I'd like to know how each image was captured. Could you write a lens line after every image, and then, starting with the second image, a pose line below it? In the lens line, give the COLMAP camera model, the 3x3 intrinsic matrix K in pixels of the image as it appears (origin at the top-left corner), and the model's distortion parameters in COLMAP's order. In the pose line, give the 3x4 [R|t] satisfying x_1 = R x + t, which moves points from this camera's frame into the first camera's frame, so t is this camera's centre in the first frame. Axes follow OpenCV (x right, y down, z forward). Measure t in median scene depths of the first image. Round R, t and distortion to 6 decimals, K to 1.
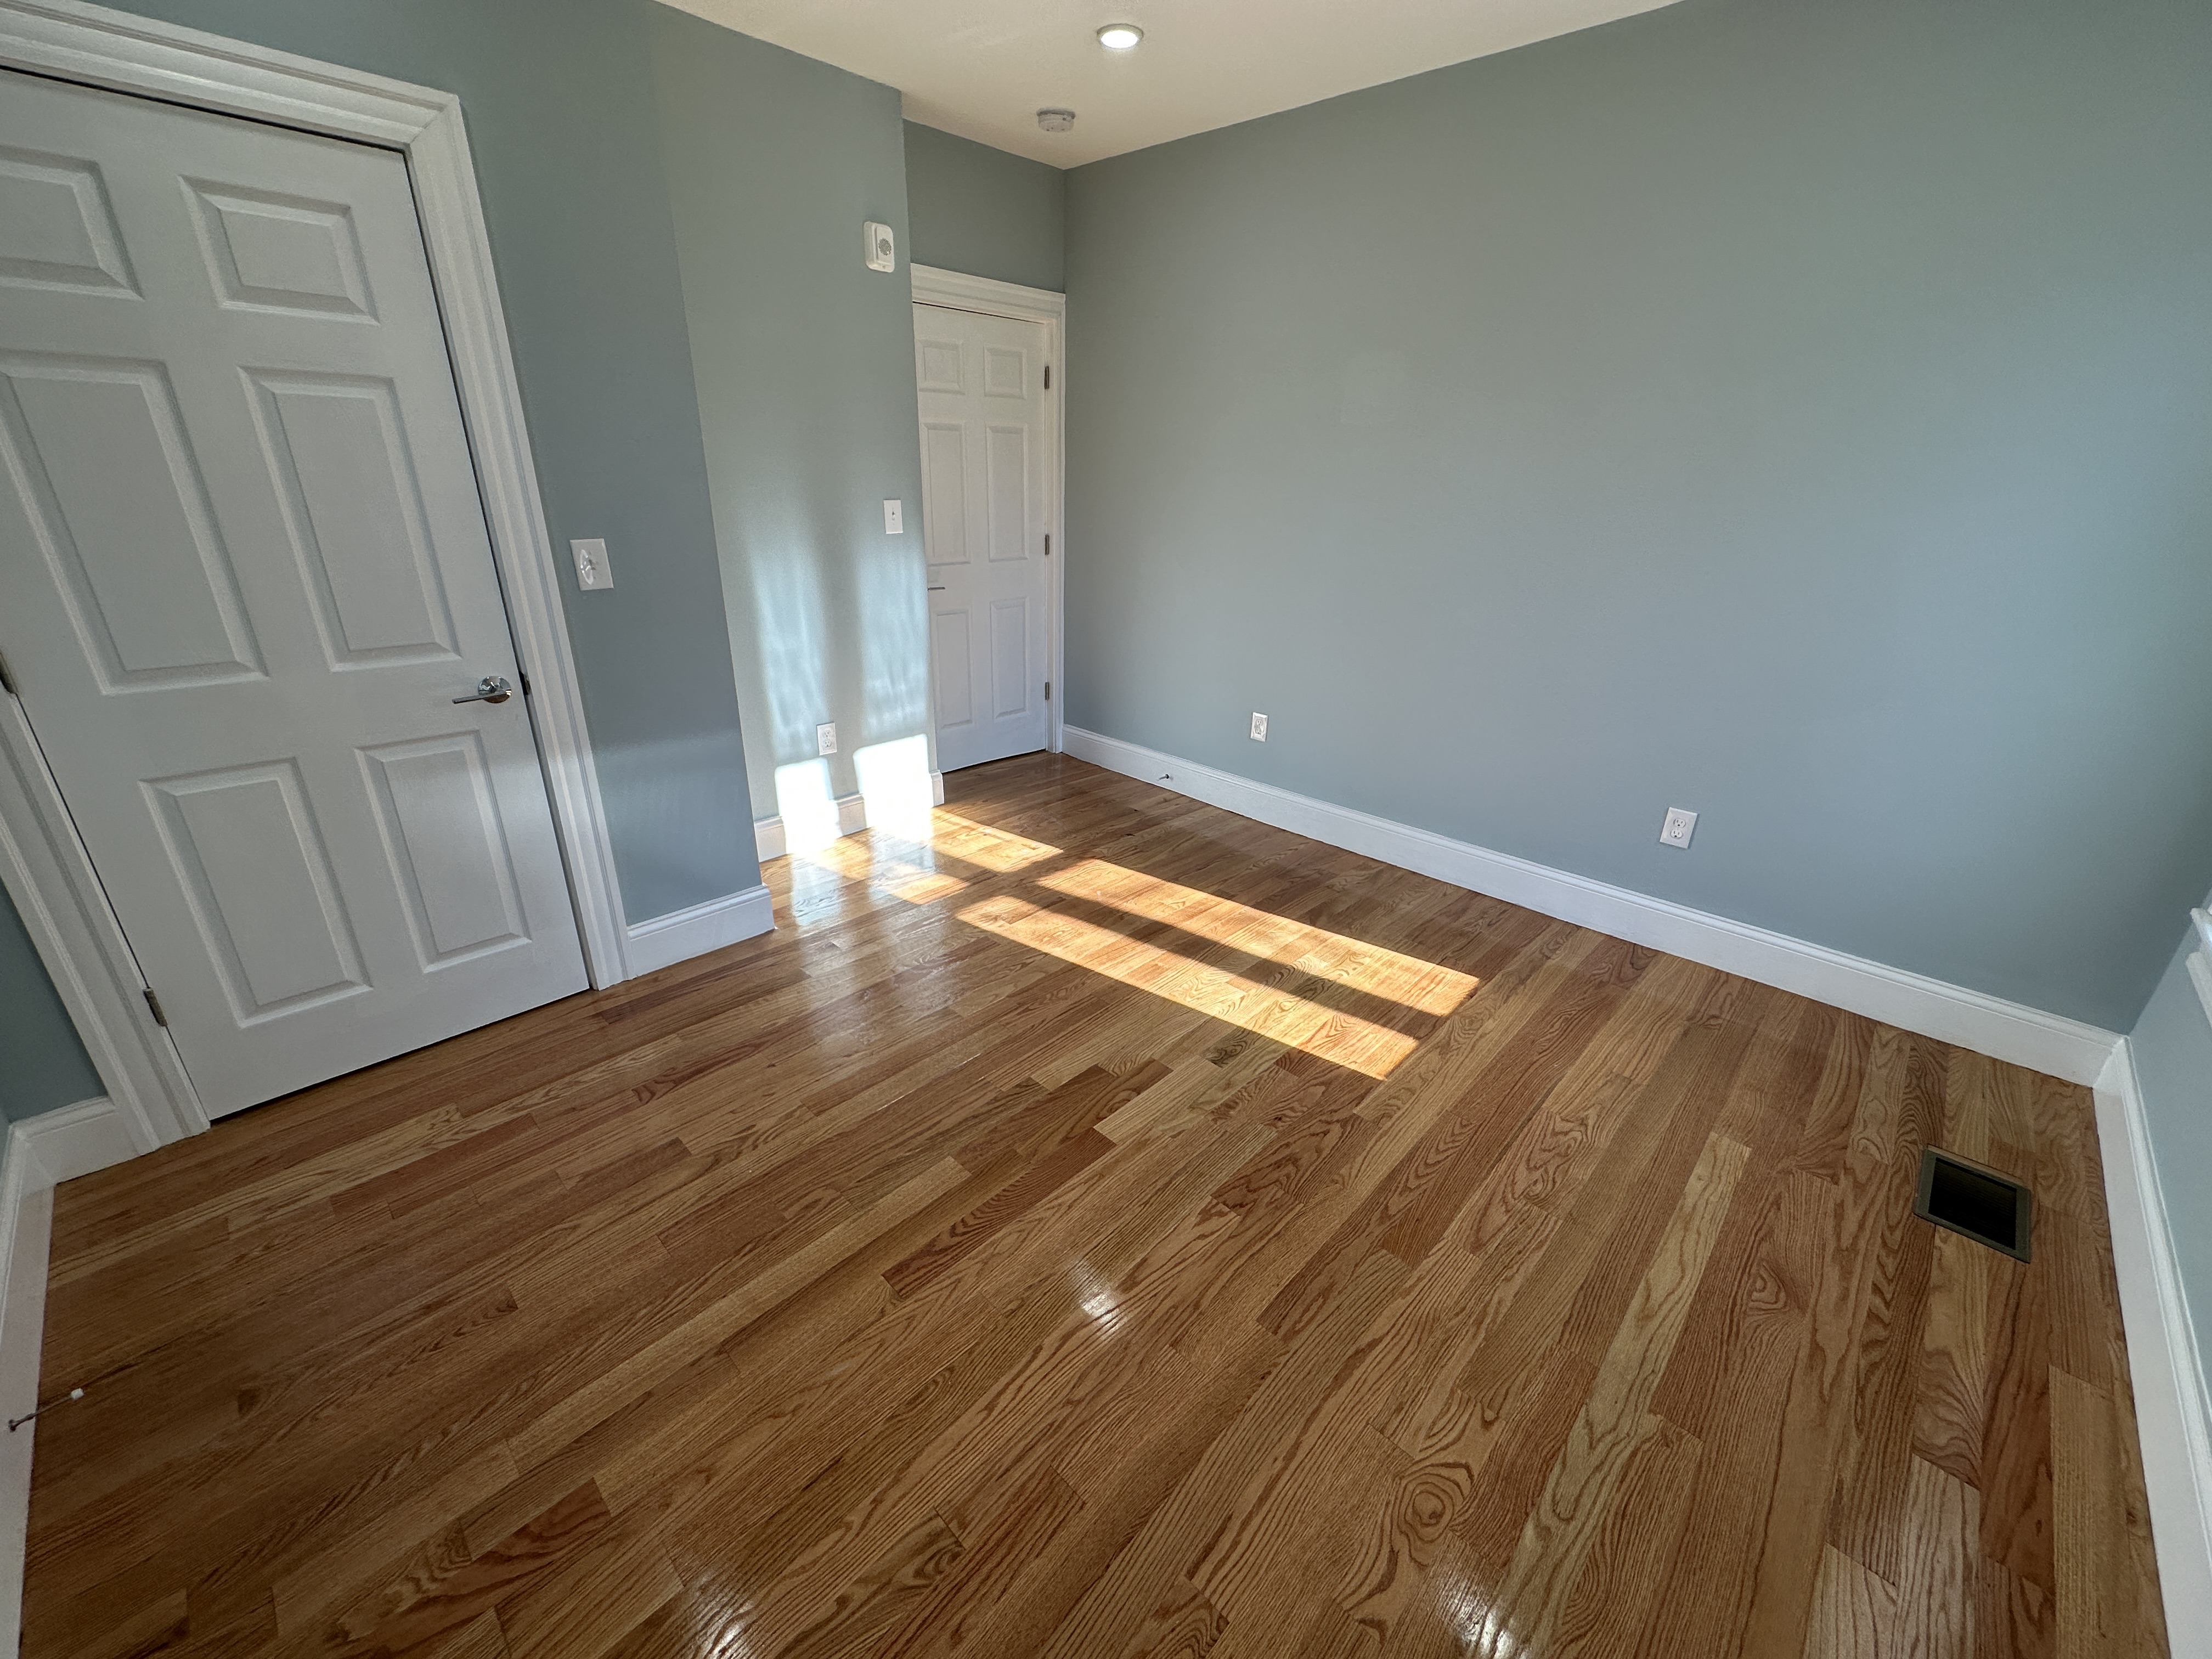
lens RADIAL K [[877.7, 0, 1108.7], [0, 877.7, 827.5], [0, 0, 1]] dist [-0.002533, -0.000151]
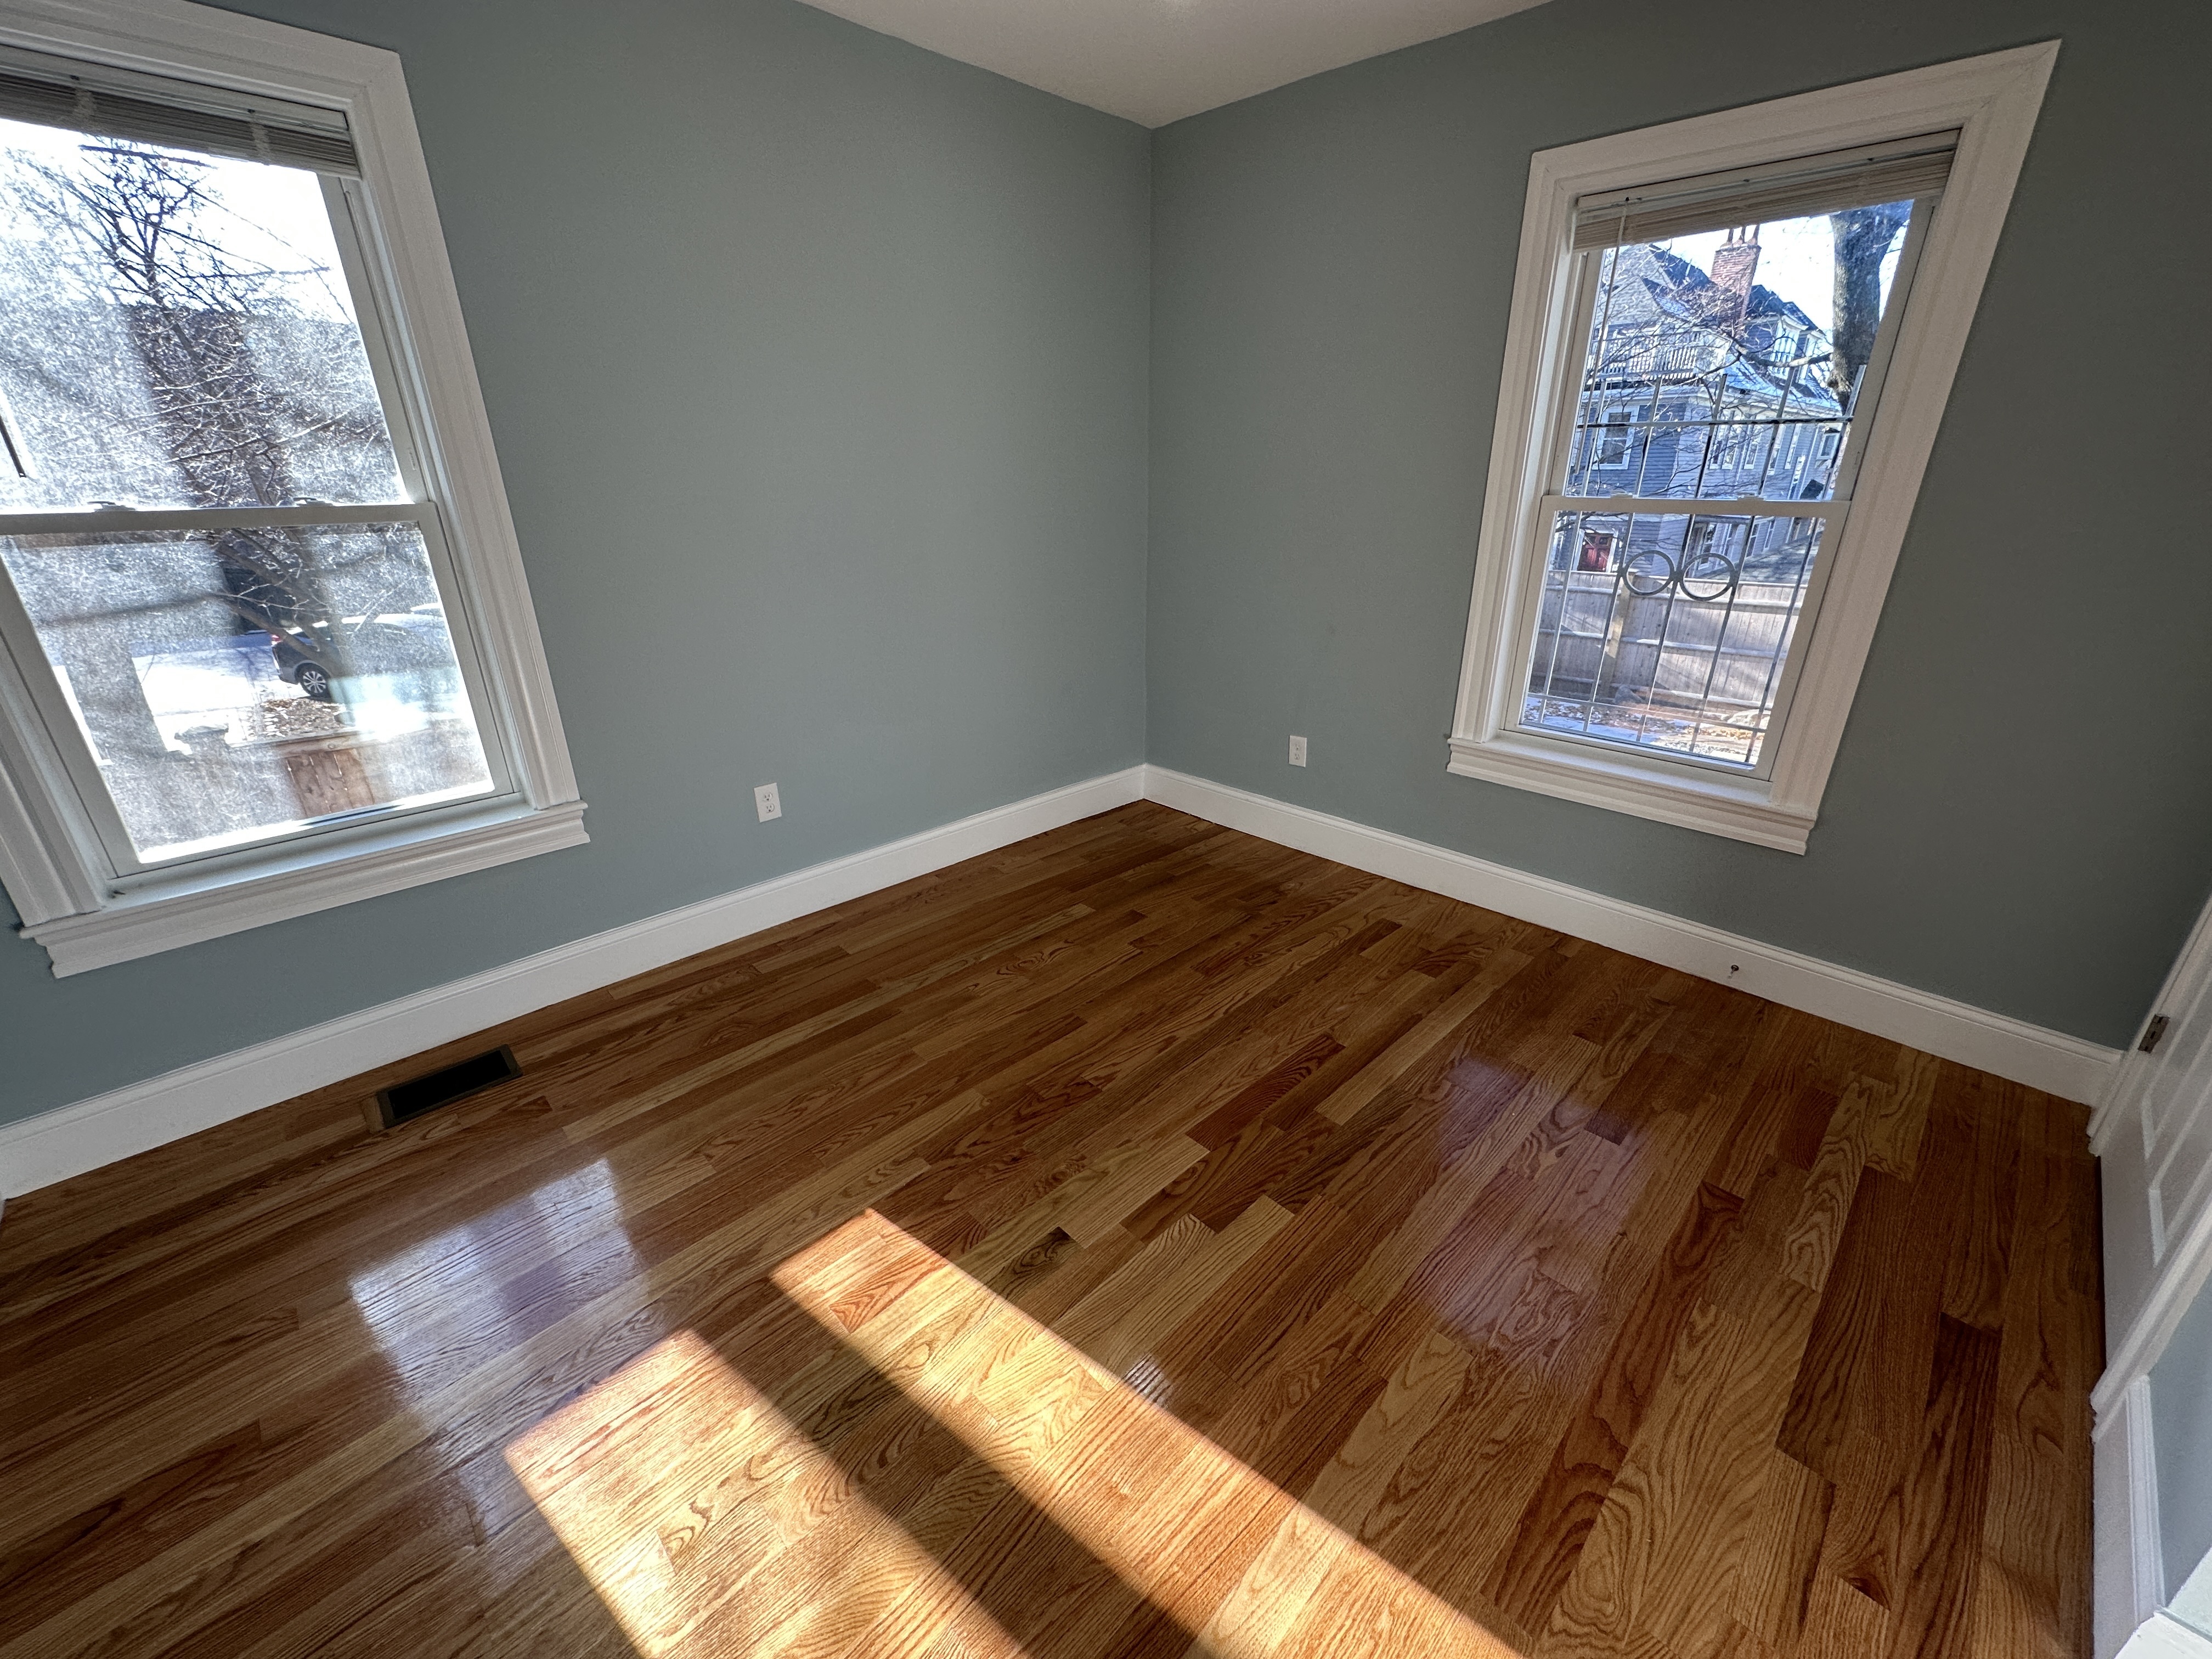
lens RADIAL K [[877.7, 0, 1108.7], [0, 877.7, 827.5], [0, 0, 1]] dist [-0.002533, -0.000151]
pose [[-0.999355, -0.029784, 0.020055, 0.079679], [-0.007058, 0.710568, 0.703593, -0.552594], [-0.035207, 0.702998, -0.710320, 1.332161]]
